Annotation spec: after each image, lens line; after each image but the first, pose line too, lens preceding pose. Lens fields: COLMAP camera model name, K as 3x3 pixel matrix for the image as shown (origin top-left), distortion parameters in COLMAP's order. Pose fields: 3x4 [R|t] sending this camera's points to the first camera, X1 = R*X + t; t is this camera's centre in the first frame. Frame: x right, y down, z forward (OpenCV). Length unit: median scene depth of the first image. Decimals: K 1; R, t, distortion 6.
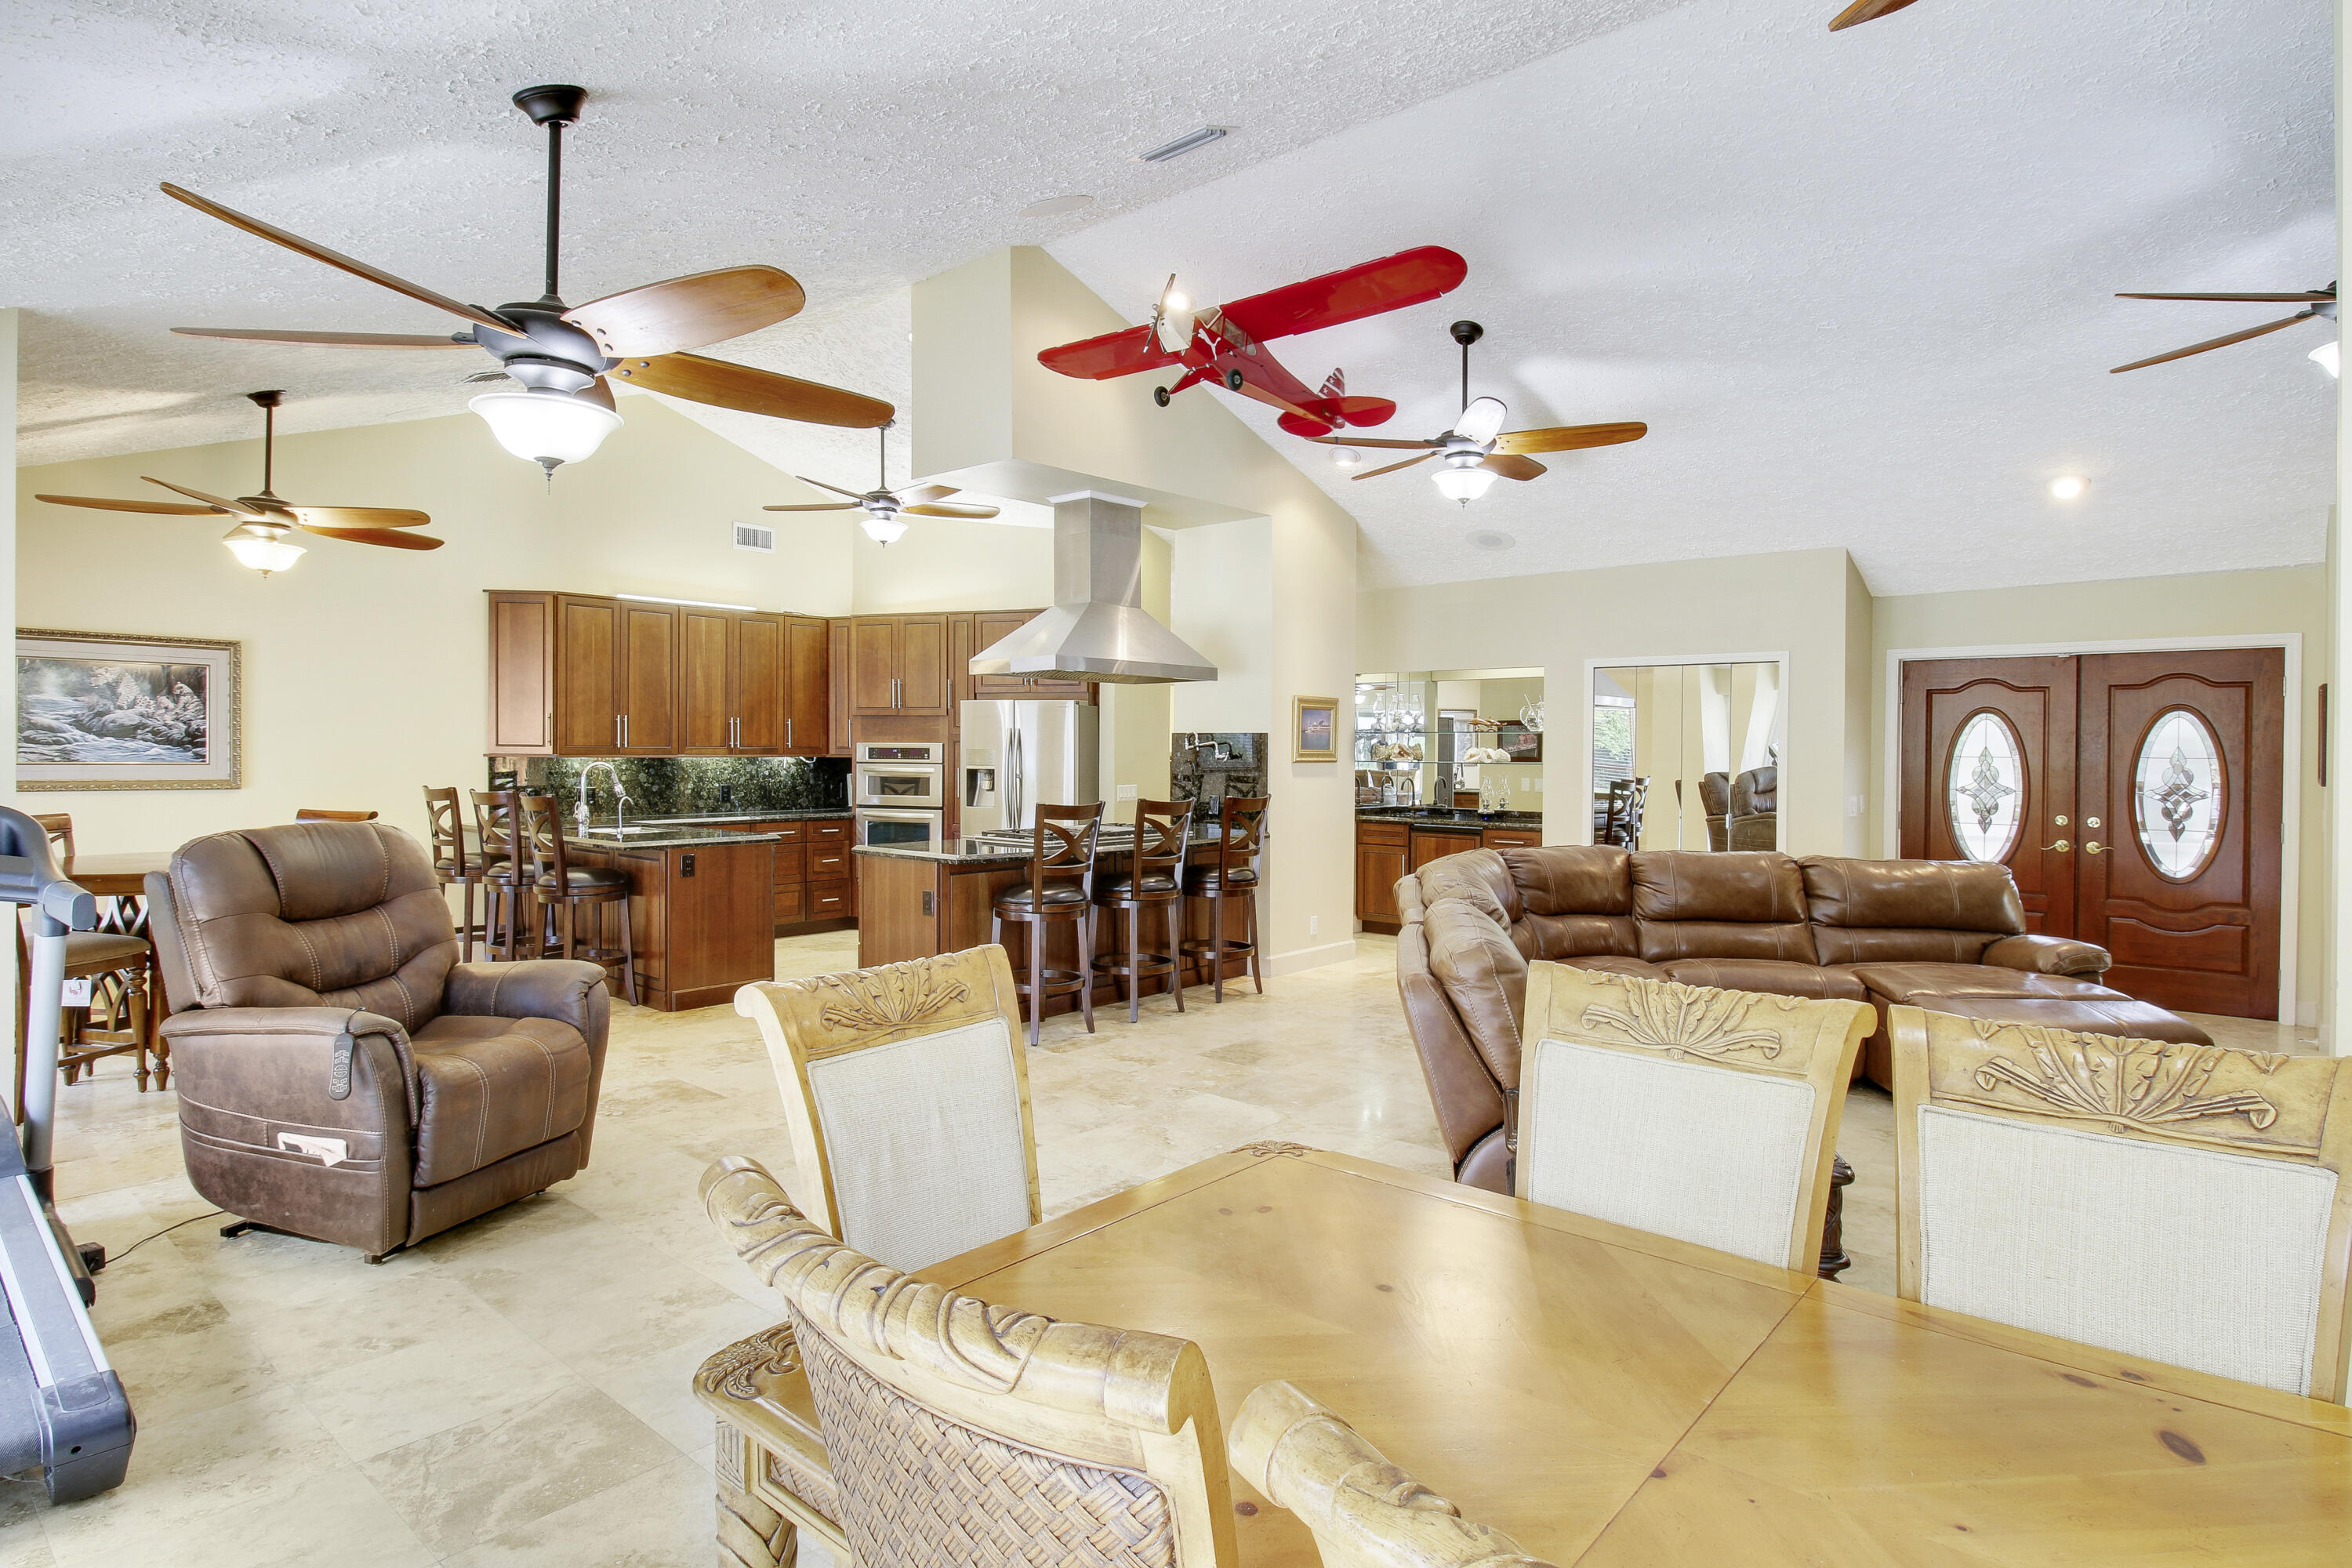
lens RADIAL K [[1073.4, 0, 1175.3], [0, 1073.4, 754.1], [0, 0, 1]] dist [0.000228, 0.000023]
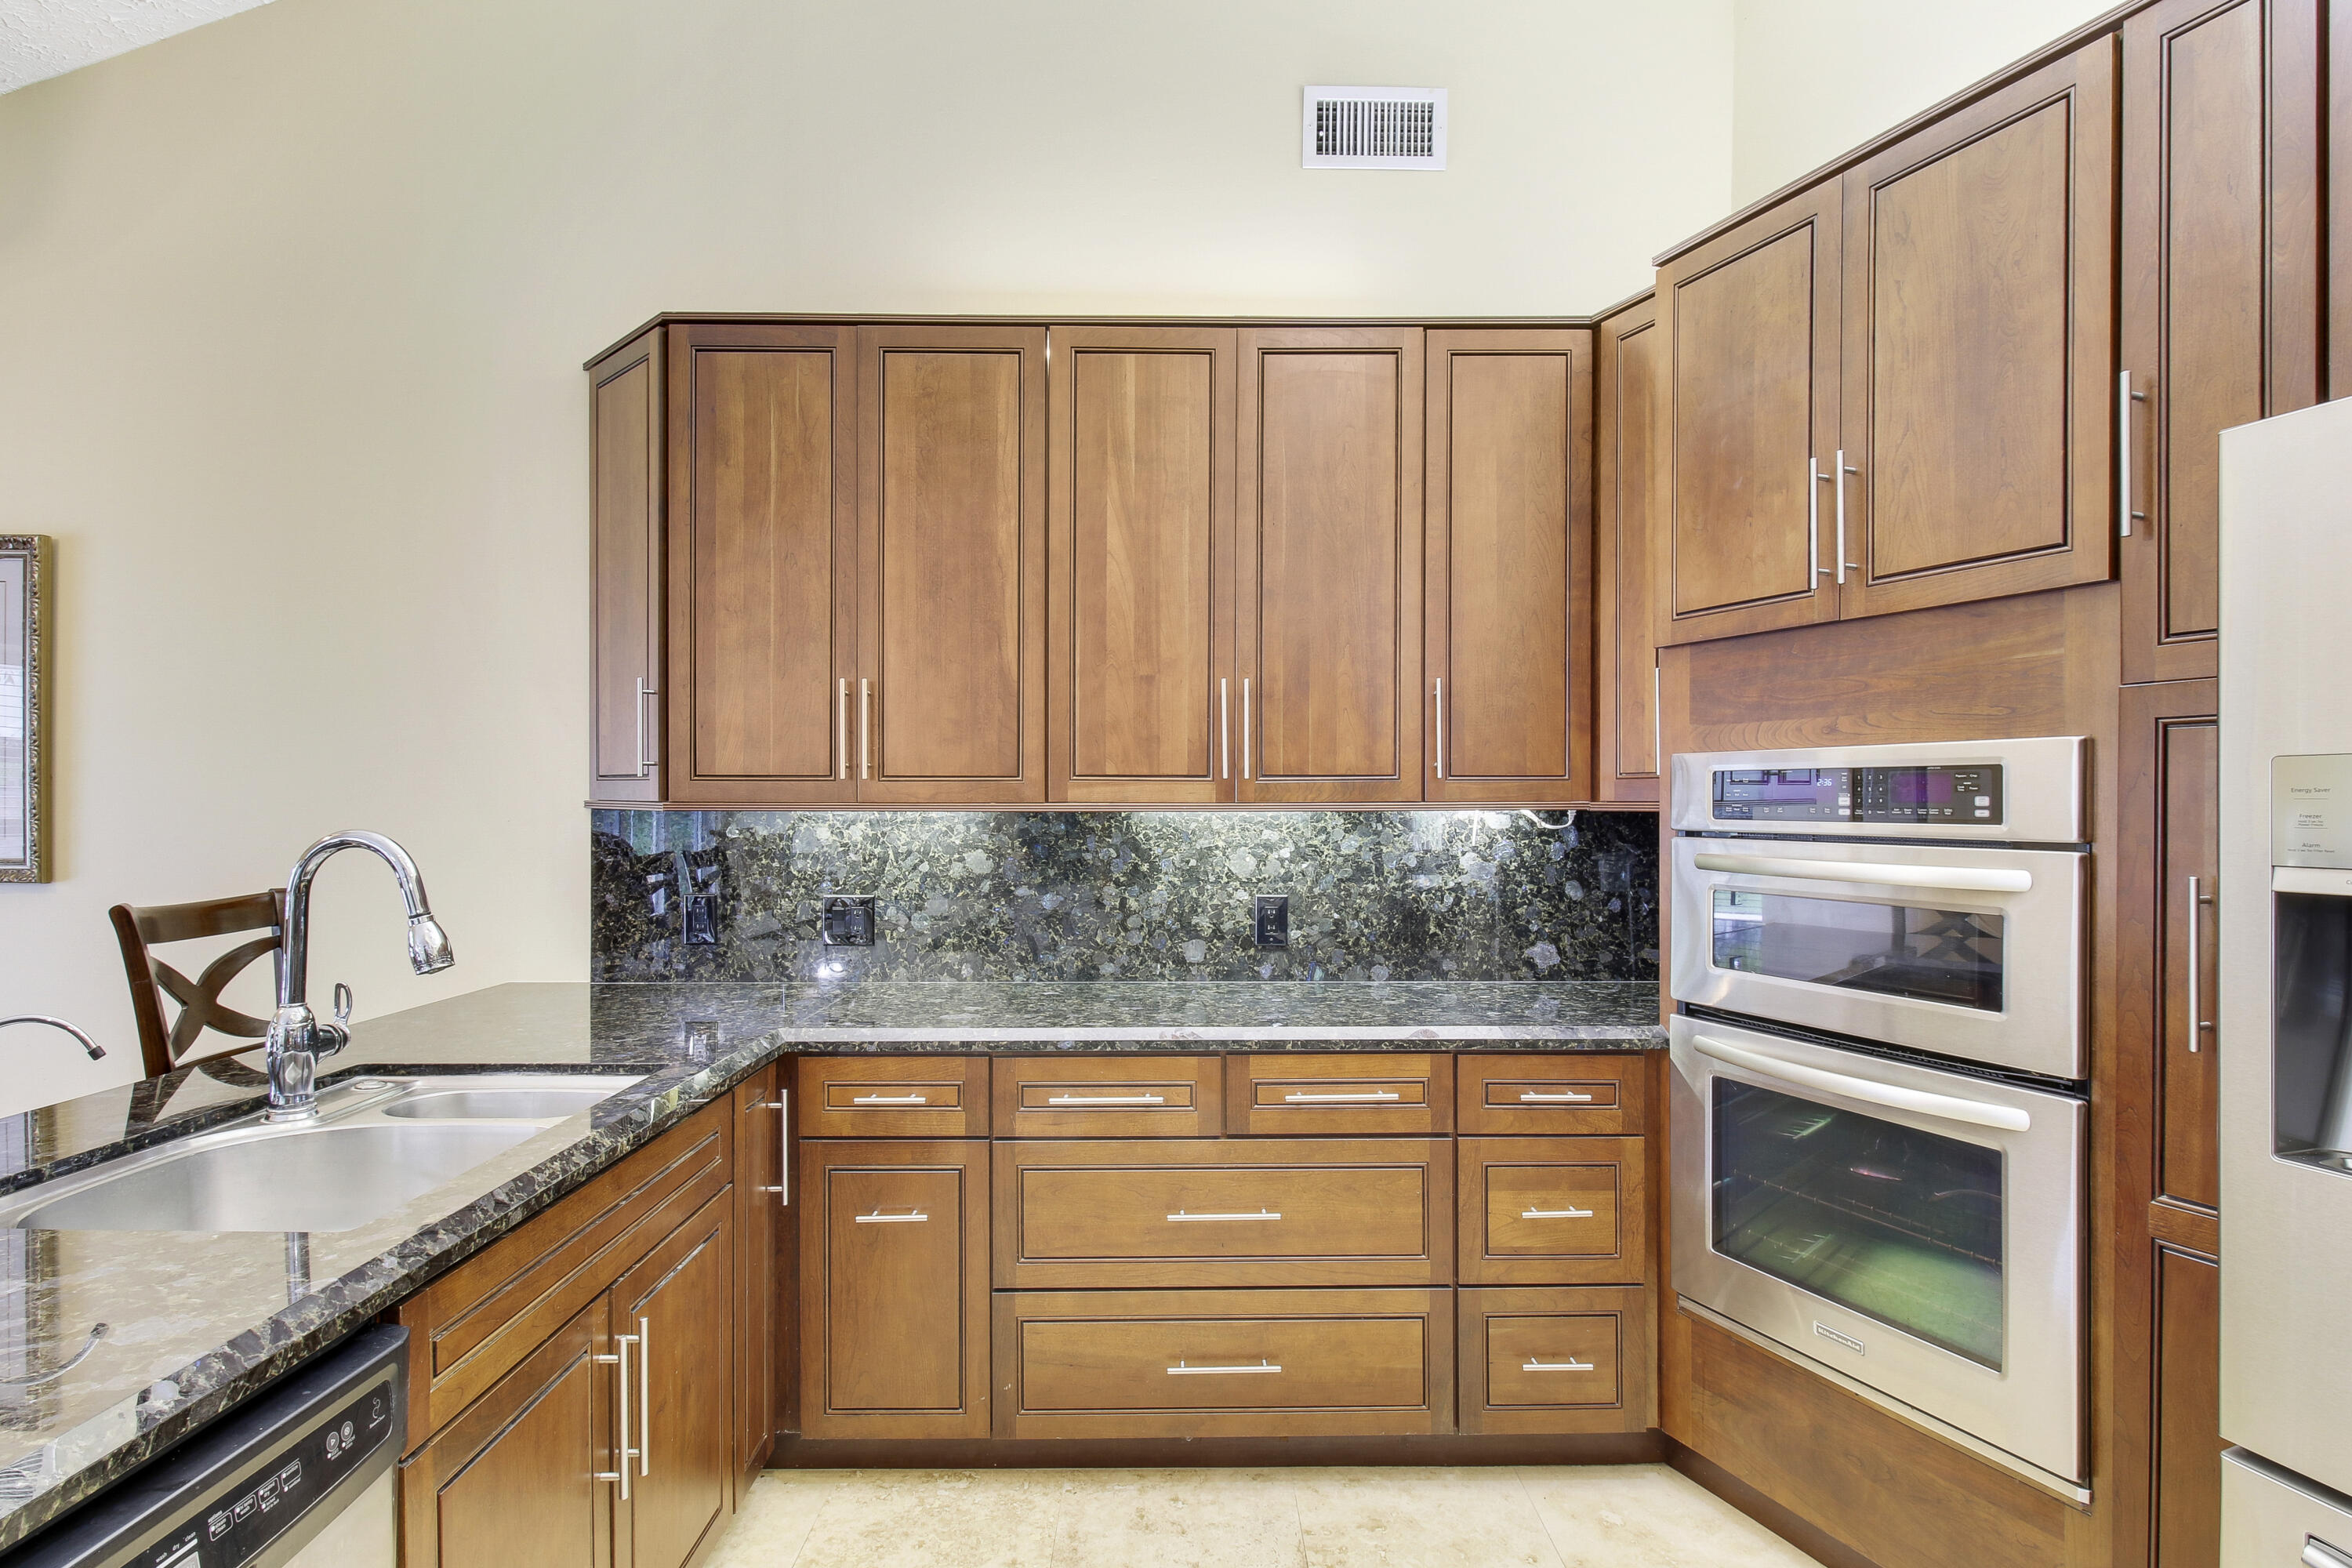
lens RADIAL K [[1207.5, 0, 1176.0], [0, 1207.5, 784.0], [0, 0, 1]] dist [0.001423, 0.000226]
pose [[0.629241, -0.014626, -0.777073, -0.163820], [-0.000909, 0.999808, -0.019554, 0.002404], [0.777210, 0.013010, 0.629107, 0.795646]]
